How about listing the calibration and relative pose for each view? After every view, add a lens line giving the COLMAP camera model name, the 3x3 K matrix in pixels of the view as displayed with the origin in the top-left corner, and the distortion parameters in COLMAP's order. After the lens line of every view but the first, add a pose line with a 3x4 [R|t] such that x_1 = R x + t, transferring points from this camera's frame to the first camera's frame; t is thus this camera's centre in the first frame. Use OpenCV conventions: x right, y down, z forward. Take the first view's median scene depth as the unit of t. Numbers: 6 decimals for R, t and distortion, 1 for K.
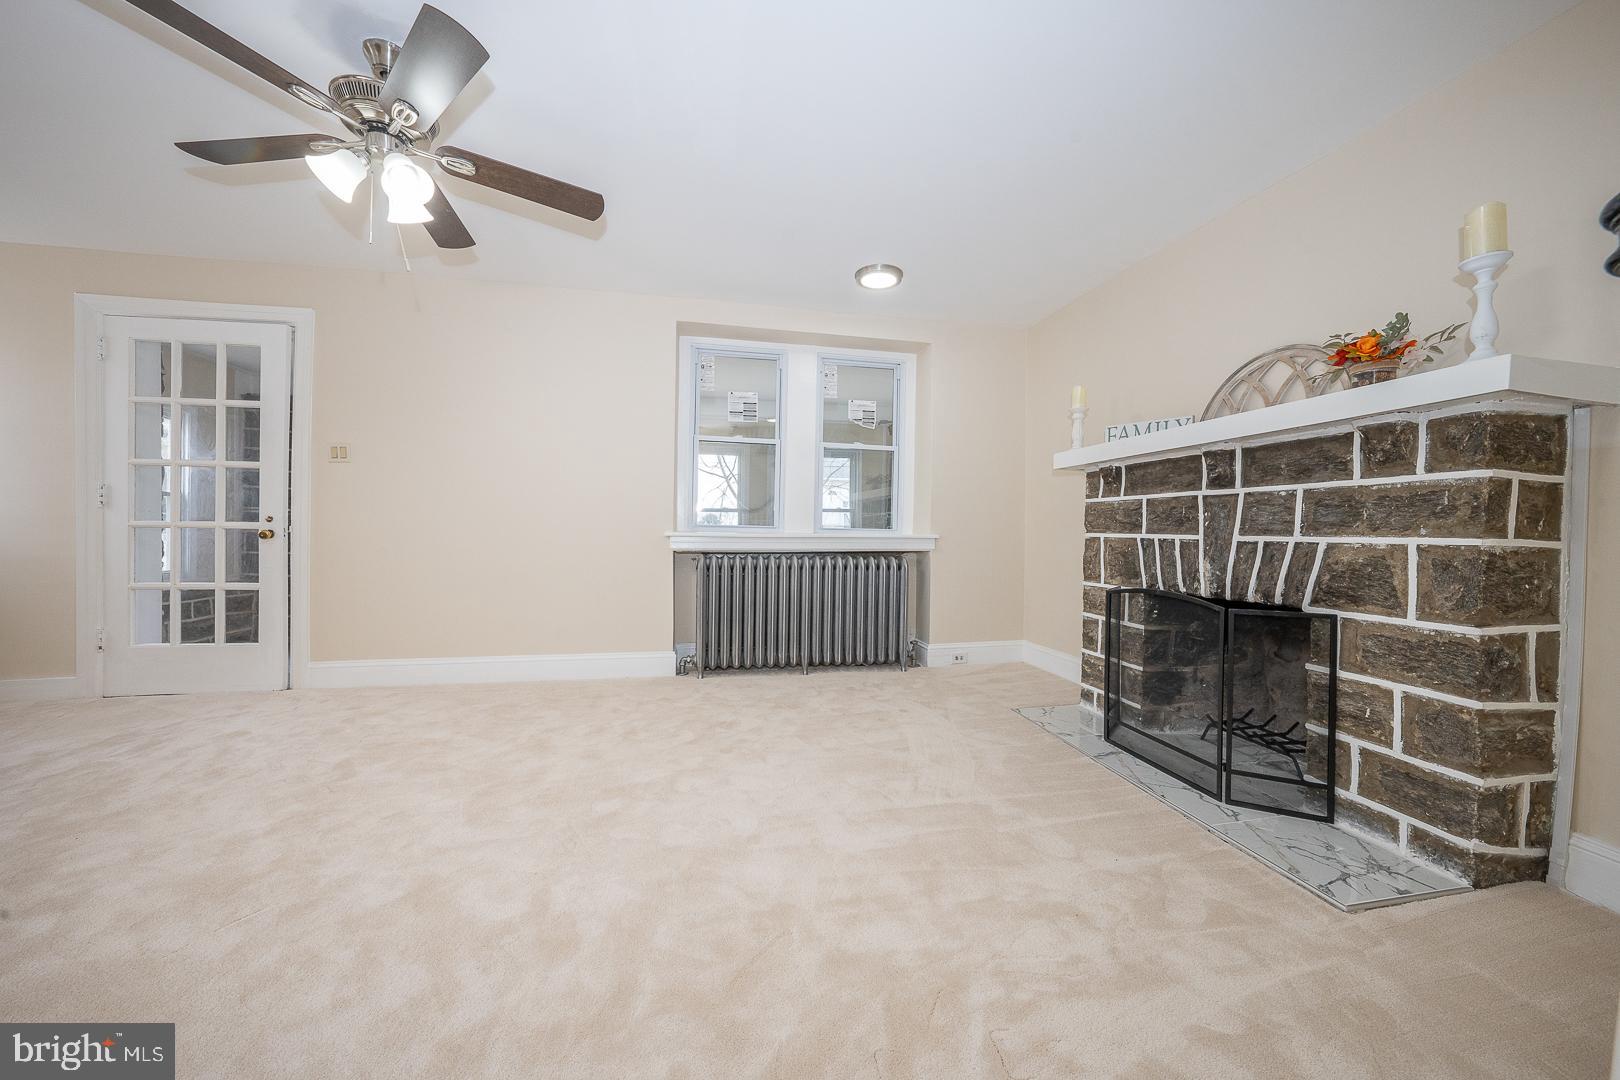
lens RADIAL K [[563.2, 0, 809.0], [0, 563.2, 536.8], [0, 0, 1]] dist [-0.002871, -0.000055]
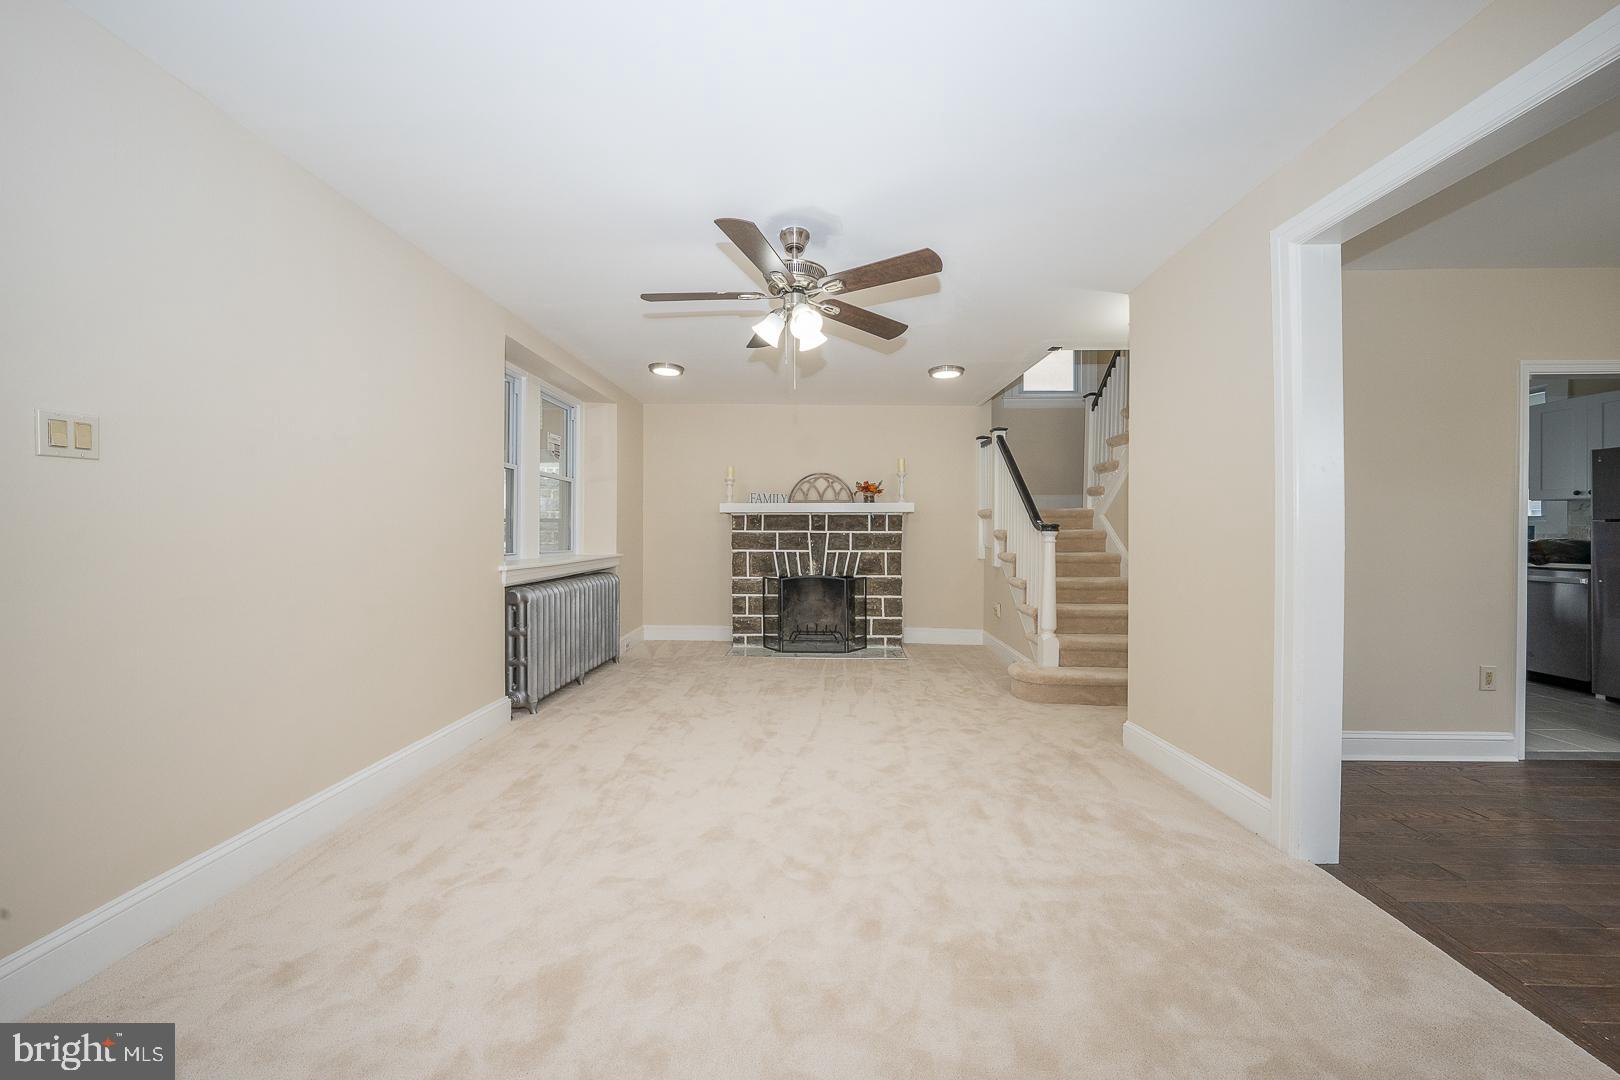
lens RADIAL K [[563.2, 0, 803.0], [0, 563.2, 534.0], [0, 0, 1]] dist [-0.002871, -0.000055]
pose [[0.229020, -0.016618, 0.973280, -1.722544], [0.013411, 0.999813, 0.013916, -0.112279], [-0.973329, 0.009865, 0.229200, 0.551561]]
